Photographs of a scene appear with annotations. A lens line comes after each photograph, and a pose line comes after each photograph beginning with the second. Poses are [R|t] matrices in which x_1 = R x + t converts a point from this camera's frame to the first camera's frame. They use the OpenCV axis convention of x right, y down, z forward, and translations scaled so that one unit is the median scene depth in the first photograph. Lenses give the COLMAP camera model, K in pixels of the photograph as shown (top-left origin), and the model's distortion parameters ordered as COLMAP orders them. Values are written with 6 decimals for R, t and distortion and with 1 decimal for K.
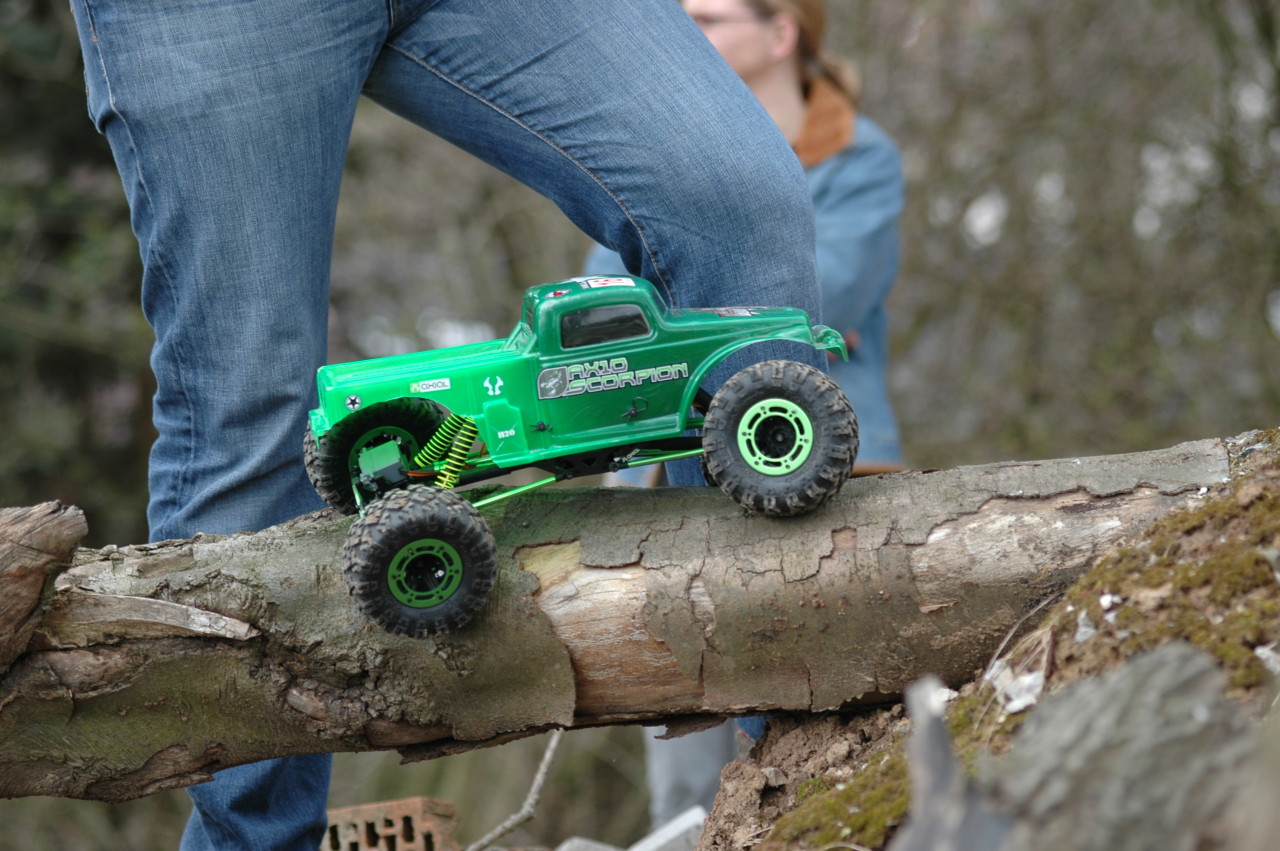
lens RADIAL K [[6023.6, 0, 640.2], [0, 6023.6, 423.1], [0, 0, 1]] dist [0.336412, 0.000000]
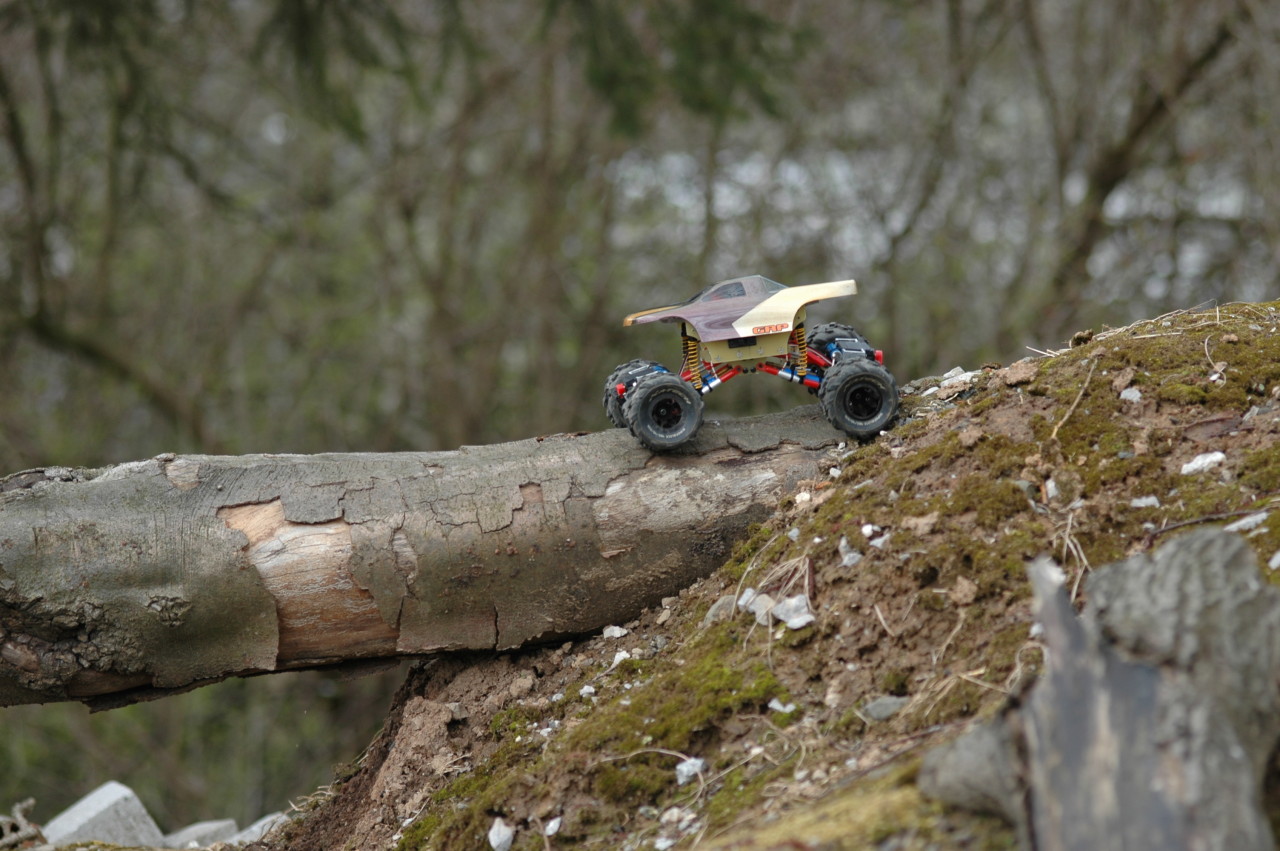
lens RADIAL K [[6023.6, 0, 639.7], [0, 6023.6, 427.9], [0, 0, 1]] dist [0.336412, 0.000000]
pose [[0.948623, -0.008576, 0.316293, -0.297742], [0.016129, 0.999644, -0.021272, 0.031050], [-0.315998, 0.025281, 0.948423, -0.061217]]
